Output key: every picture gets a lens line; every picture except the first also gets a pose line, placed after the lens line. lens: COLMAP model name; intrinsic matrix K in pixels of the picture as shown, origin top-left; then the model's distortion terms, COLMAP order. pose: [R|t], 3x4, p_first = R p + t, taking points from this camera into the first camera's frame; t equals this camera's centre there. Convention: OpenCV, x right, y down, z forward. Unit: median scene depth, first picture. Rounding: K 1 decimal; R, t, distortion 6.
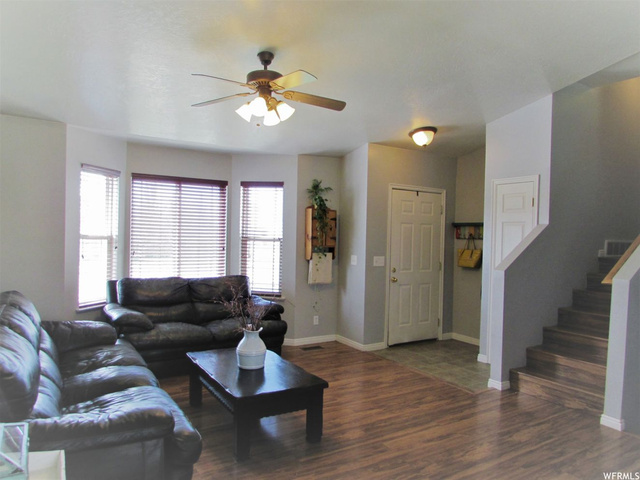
lens RADIAL K [[452.8, 0, 303.1], [0, 452.8, 241.7], [0, 0, 1]] dist [-0.066599, 0.000430]
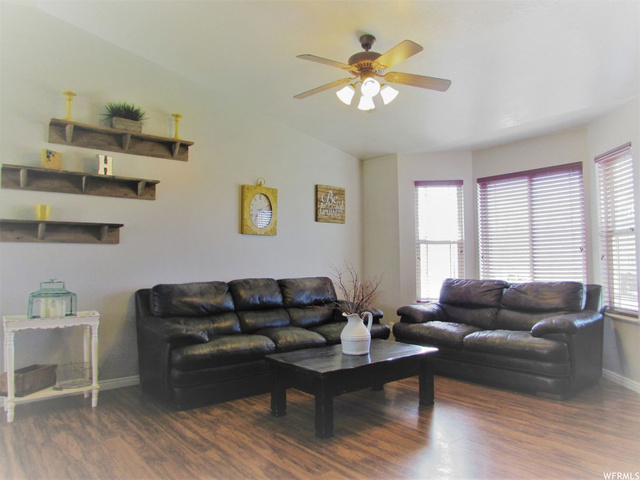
lens RADIAL K [[447.8, 0, 320.0], [0, 447.8, 240.0], [0, 0, 1]] dist [-0.000907, -0.000270]
pose [[0.149984, -0.068202, -0.986333, 0.610908], [0.002725, 0.997643, -0.068570, 0.061902], [0.988685, 0.007597, 0.149816, 0.531425]]
